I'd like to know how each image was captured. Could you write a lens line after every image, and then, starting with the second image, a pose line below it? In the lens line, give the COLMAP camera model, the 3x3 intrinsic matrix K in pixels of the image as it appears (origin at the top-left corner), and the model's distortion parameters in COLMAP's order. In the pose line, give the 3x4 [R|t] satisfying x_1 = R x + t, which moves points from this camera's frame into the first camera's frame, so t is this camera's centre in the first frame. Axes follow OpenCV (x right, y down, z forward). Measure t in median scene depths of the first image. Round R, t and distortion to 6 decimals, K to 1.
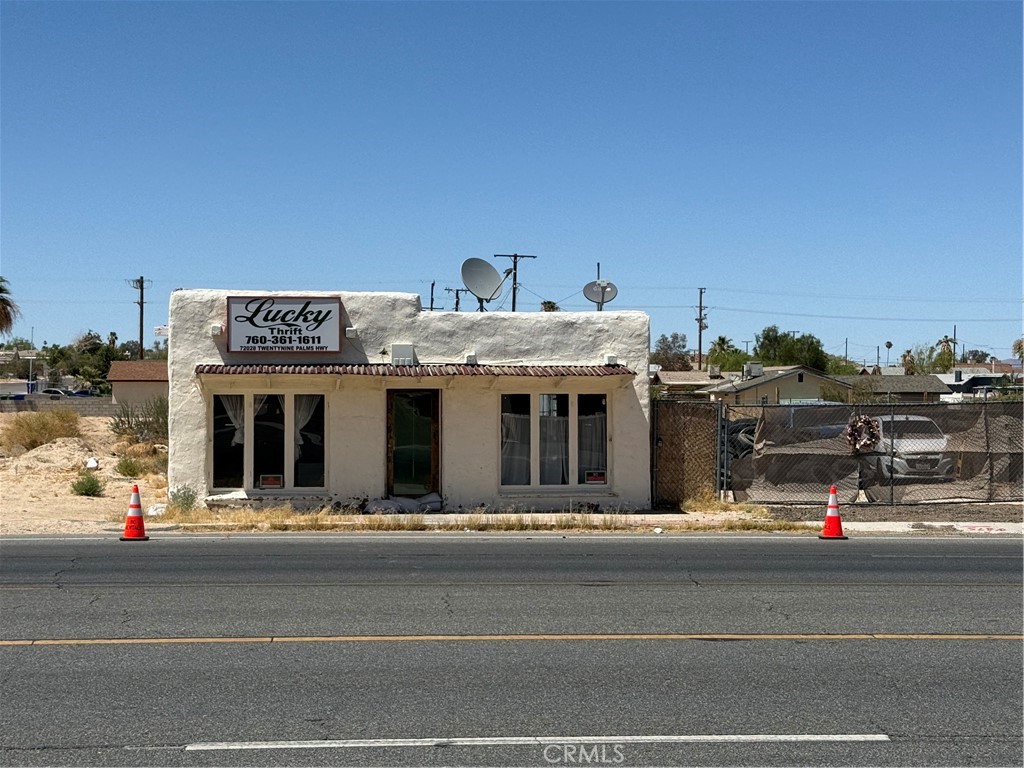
lens RADIAL K [[1826.5, 0, 512.0], [0, 1826.5, 384.0], [0, 0, 1]] dist [0.138601, 0.007084]
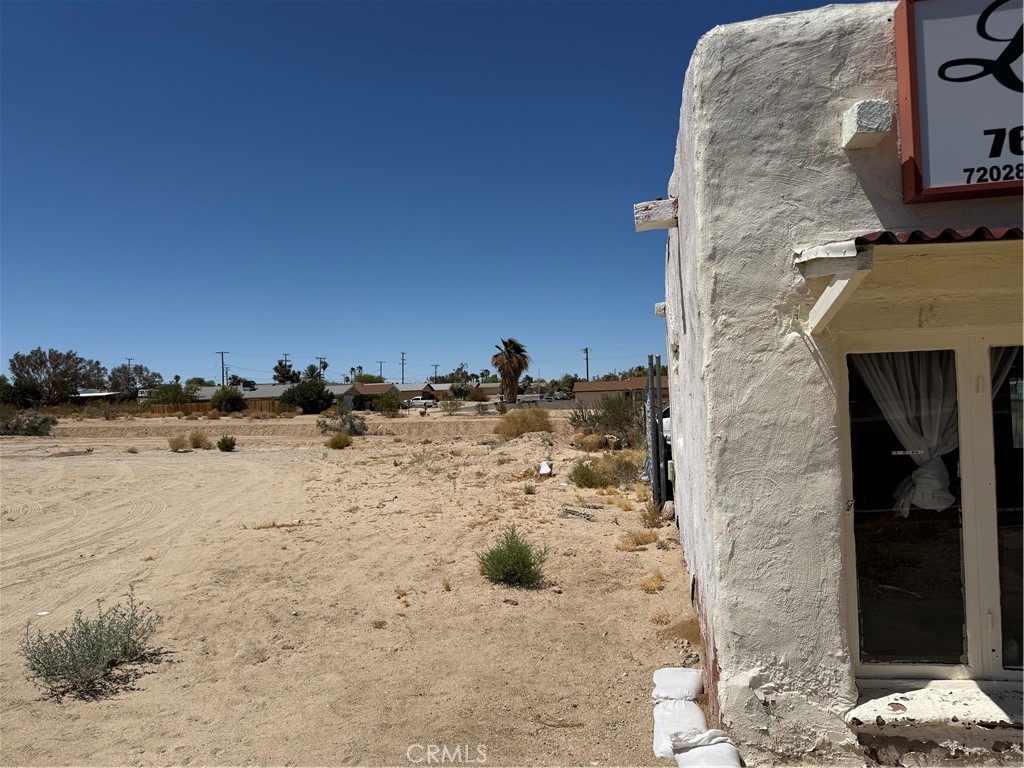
lens RADIAL K [[725.2, 0, 512.0], [0, 725.2, 384.0], [0, 0, 1]] dist [-0.038069, -0.001058]
pose [[0.953644, -0.040935, -0.298139, -0.181768], [0.036753, 0.999132, -0.019623, 0.011053], [0.298683, 0.007756, 0.954321, 0.874945]]
